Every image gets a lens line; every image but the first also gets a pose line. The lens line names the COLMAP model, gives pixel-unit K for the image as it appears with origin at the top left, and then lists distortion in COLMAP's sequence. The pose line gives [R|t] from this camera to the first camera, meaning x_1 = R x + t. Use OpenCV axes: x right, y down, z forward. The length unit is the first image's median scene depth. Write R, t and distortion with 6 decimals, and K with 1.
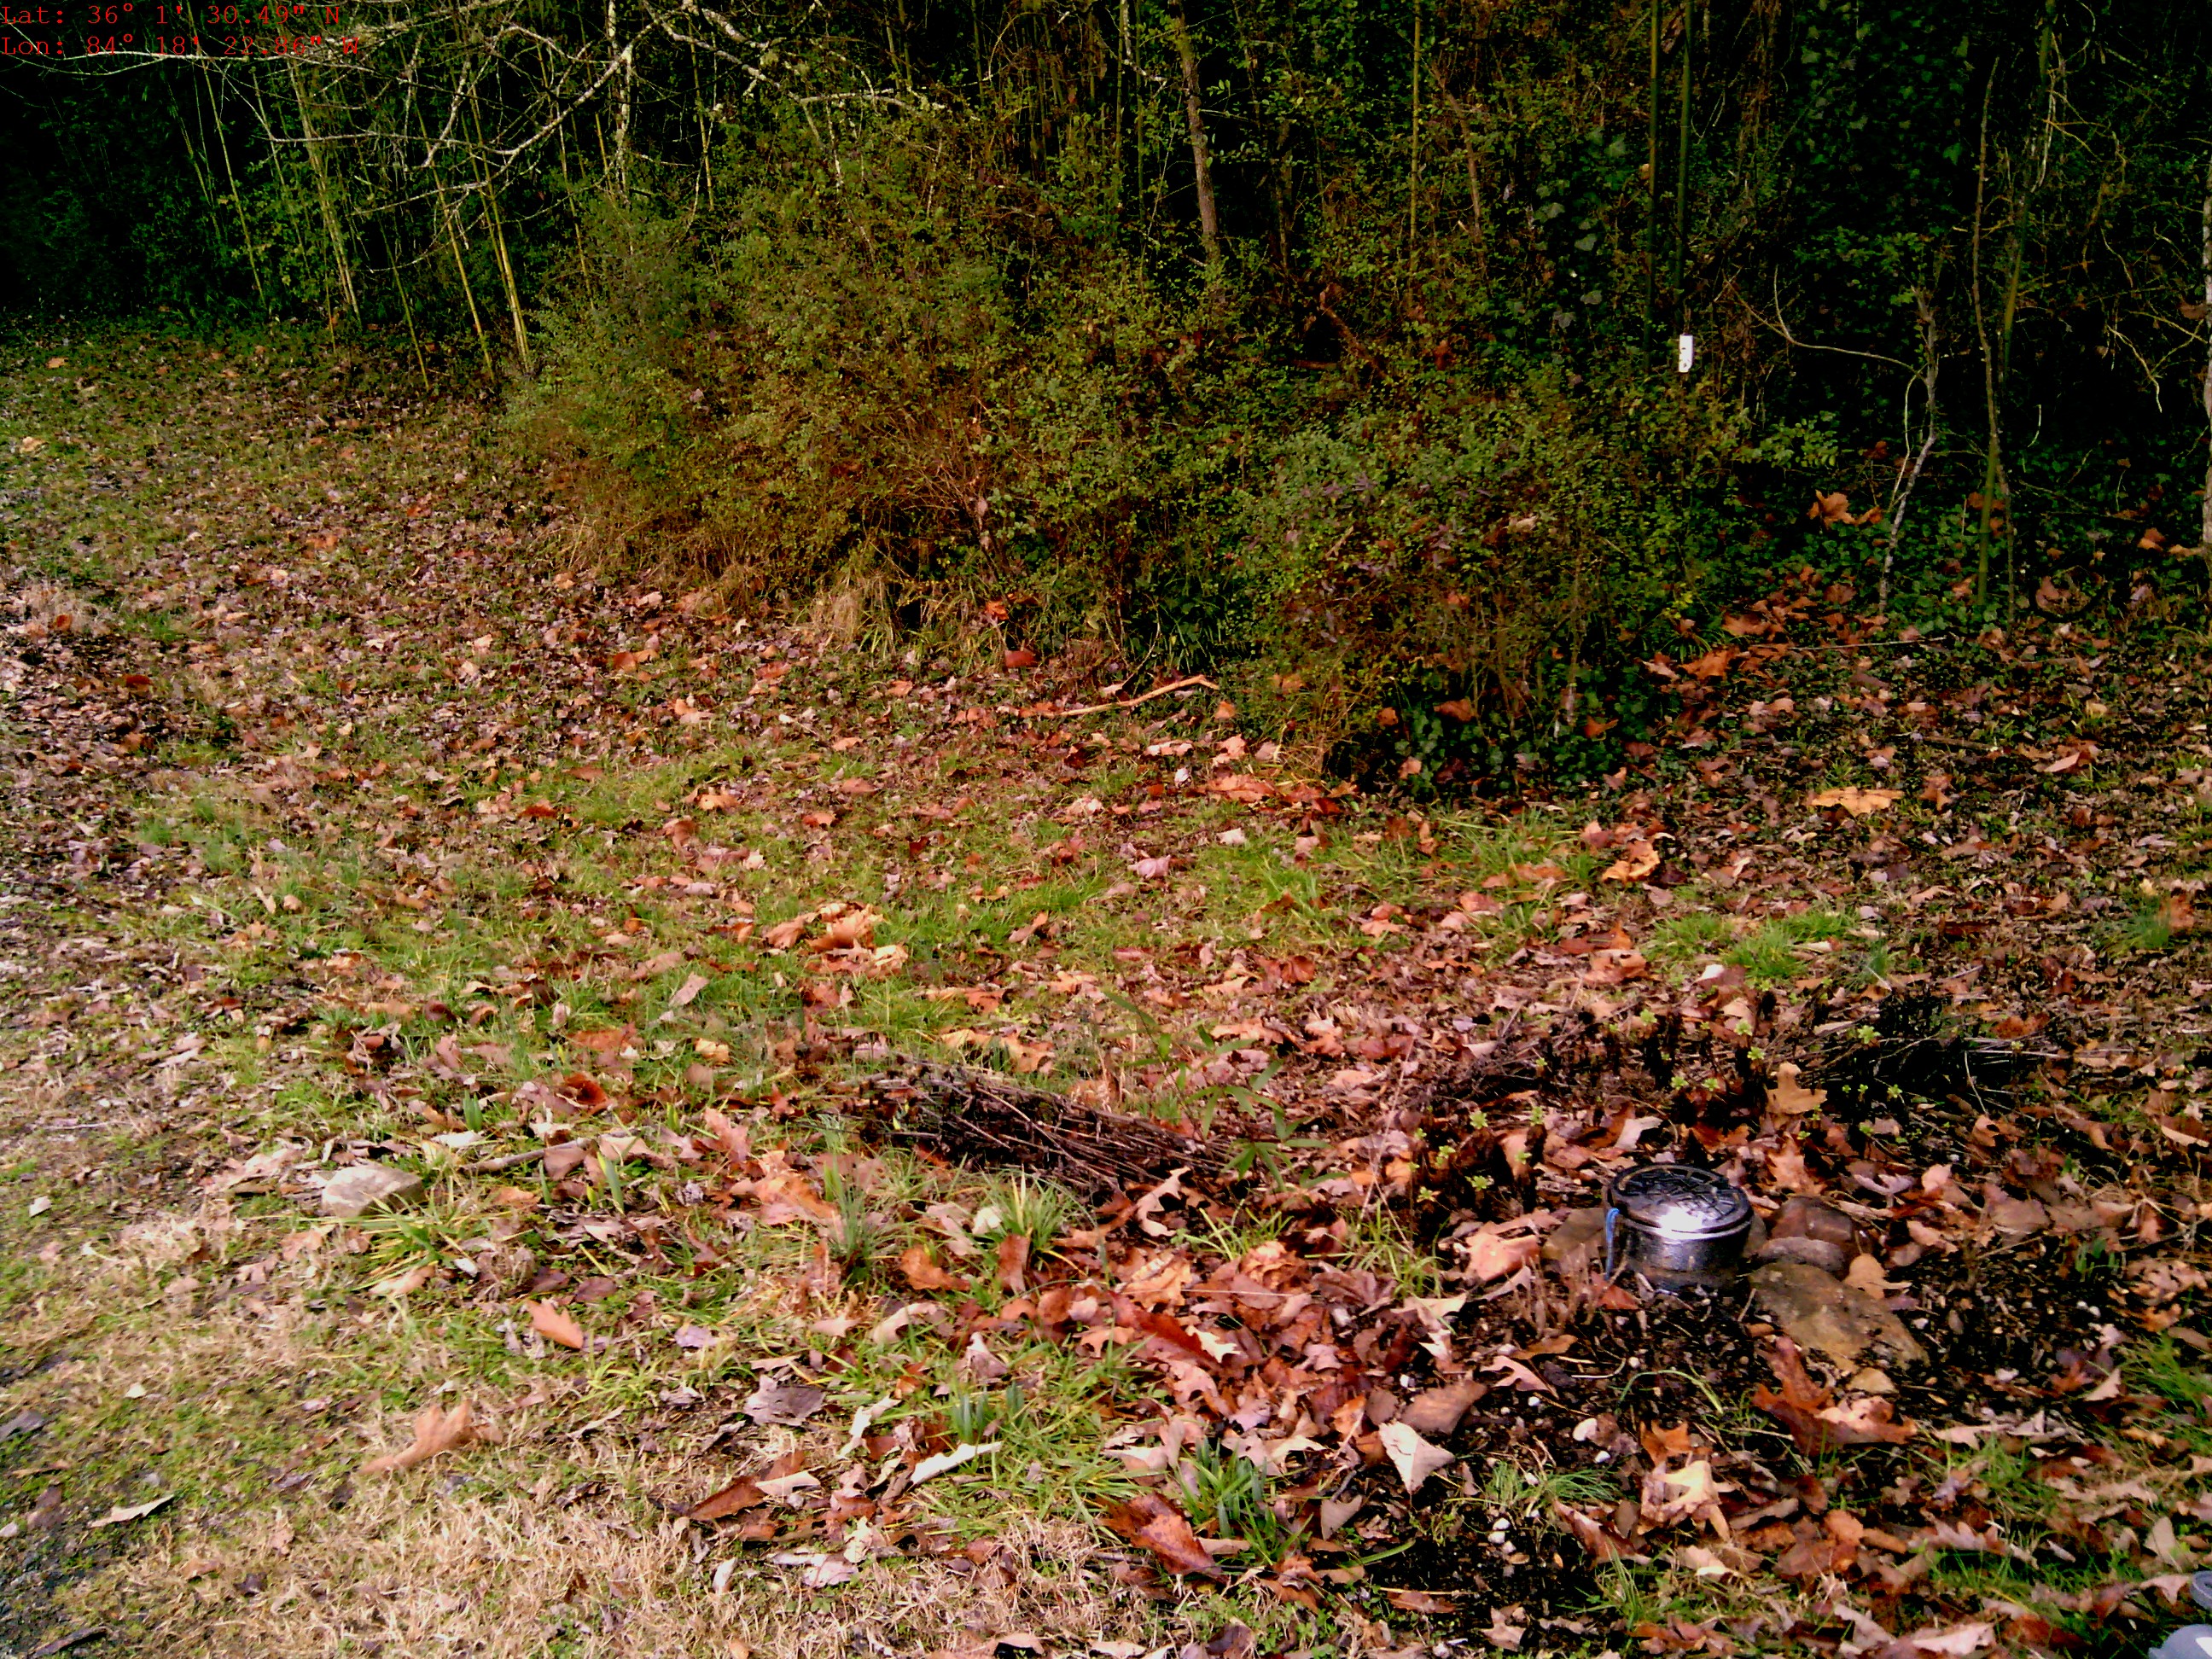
lens RADIAL K [[2167.5, 0, 1106.0], [0, 2167.5, 829.5], [0, 0, 1]] dist [0.065291, -0.124443]
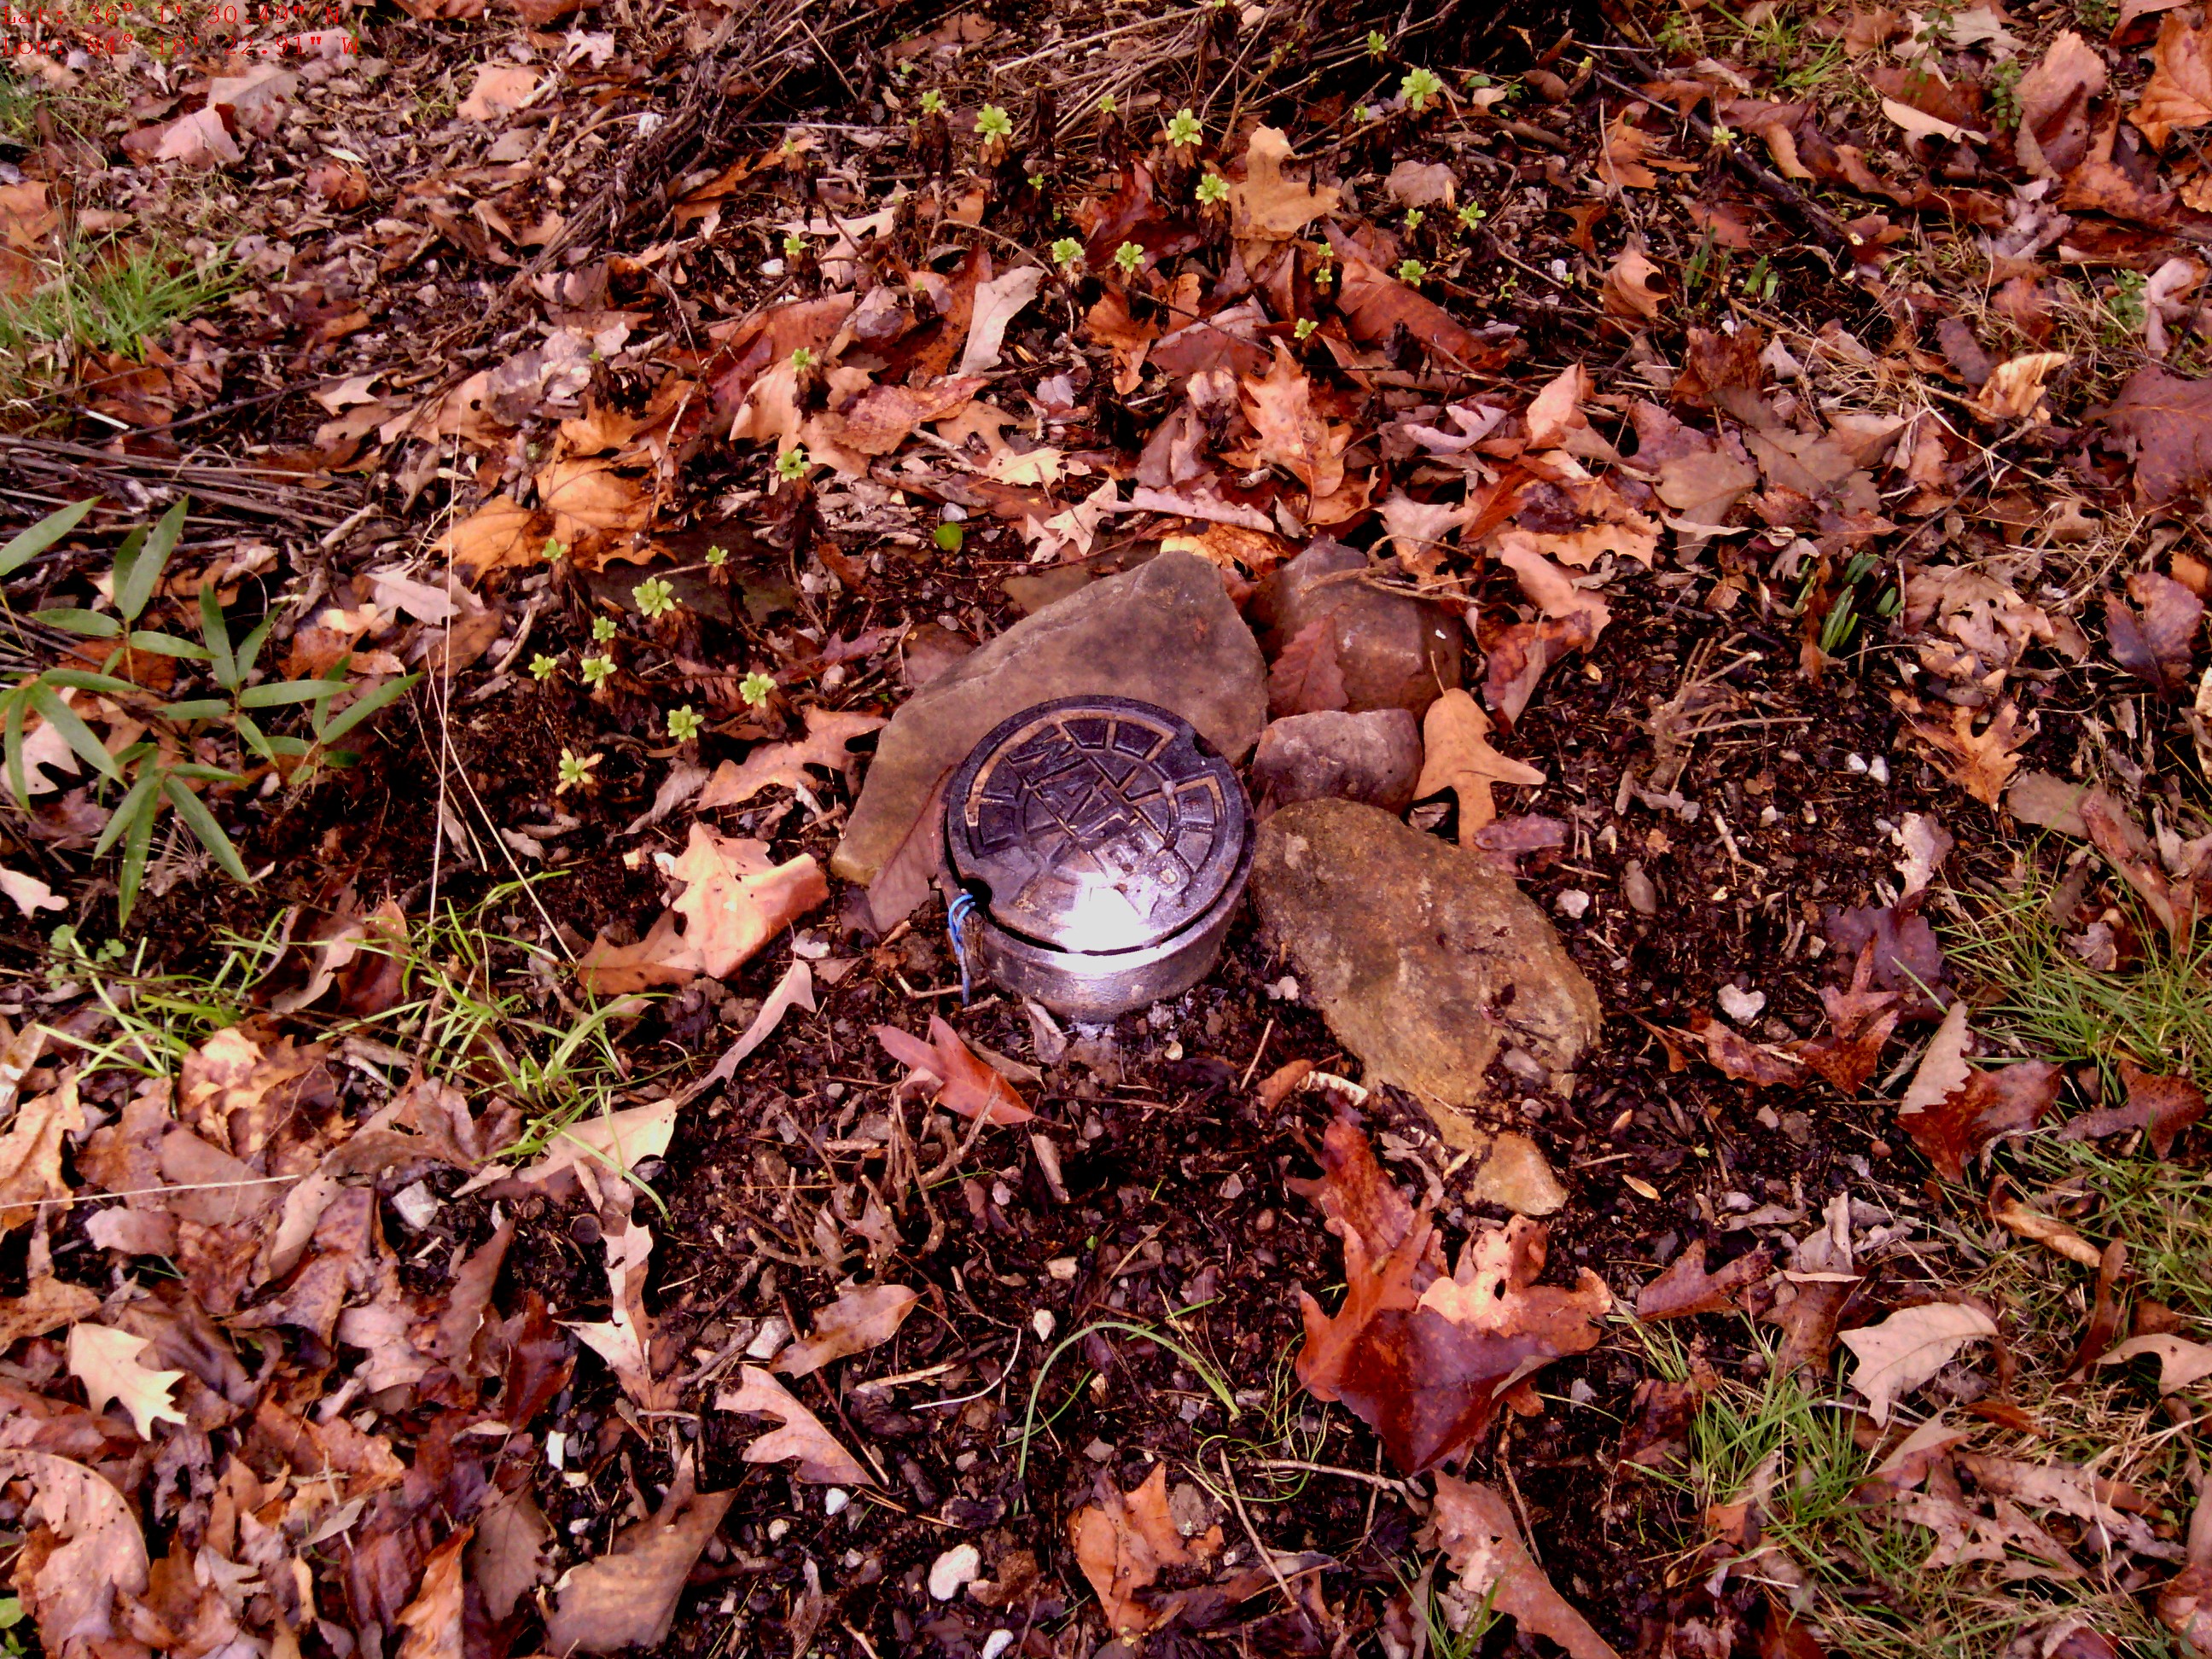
lens RADIAL K [[2167.5, 0, 1106.0], [0, 2167.5, 829.5], [0, 0, 1]] dist [0.065291, -0.124443]
pose [[0.954282, -0.245914, 0.169919, 0.189819], [0.092646, 0.783809, 0.614053, -0.105883], [-0.284188, -0.570237, 0.770757, 0.658467]]
